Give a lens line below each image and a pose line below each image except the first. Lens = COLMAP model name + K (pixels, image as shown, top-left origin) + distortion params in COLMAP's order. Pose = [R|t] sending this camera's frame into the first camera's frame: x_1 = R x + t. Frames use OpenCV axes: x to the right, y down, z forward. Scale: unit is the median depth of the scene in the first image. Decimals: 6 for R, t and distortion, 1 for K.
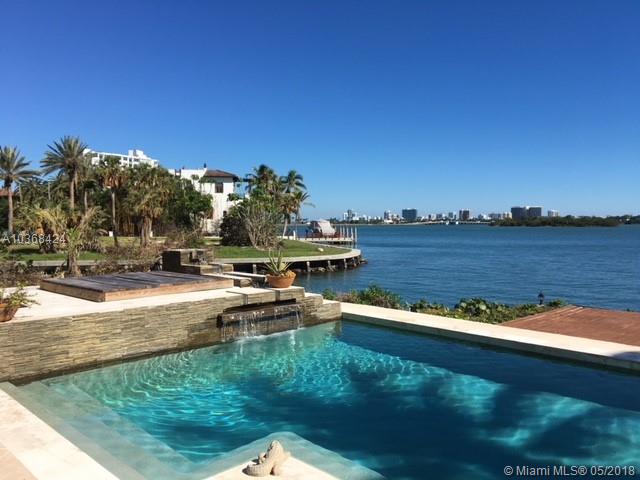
lens RADIAL K [[533.3, 0, 321.5], [0, 533.3, 237.2], [0, 0, 1]] dist [0.050606, -0.034938]
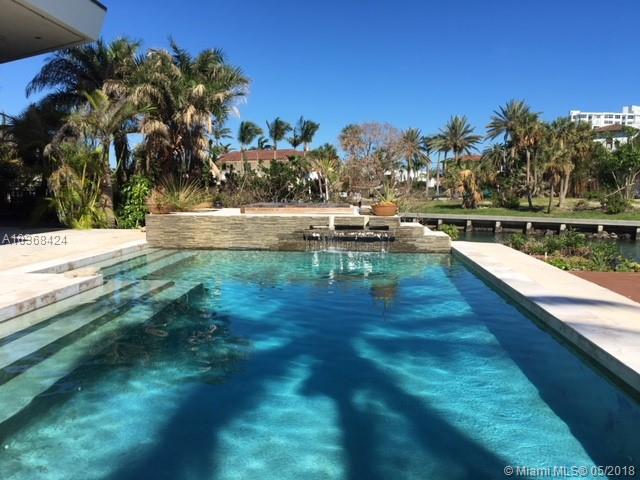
lens RADIAL K [[533.3, 0, 321.1], [0, 533.3, 240.6], [0, 0, 1]] dist [0.050606, -0.034938]
pose [[0.644585, 0.077956, -0.760548, 0.080111], [-0.024440, 0.996381, 0.081414, 0.006863], [0.764142, -0.033890, 0.644157, 0.022154]]
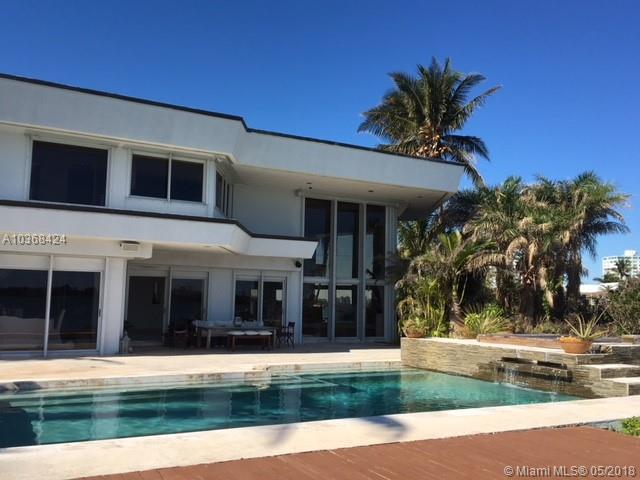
lens RADIAL K [[596.0, 0, 319.7], [0, 596.0, 241.0], [0, 0, 1]] dist [-0.003719, 0.000000]
pose [[-0.286495, -0.104870, -0.952325, 0.132233], [-0.043715, 0.994387, -0.096351, 0.001773], [0.957084, 0.014027, -0.289472, 0.101634]]
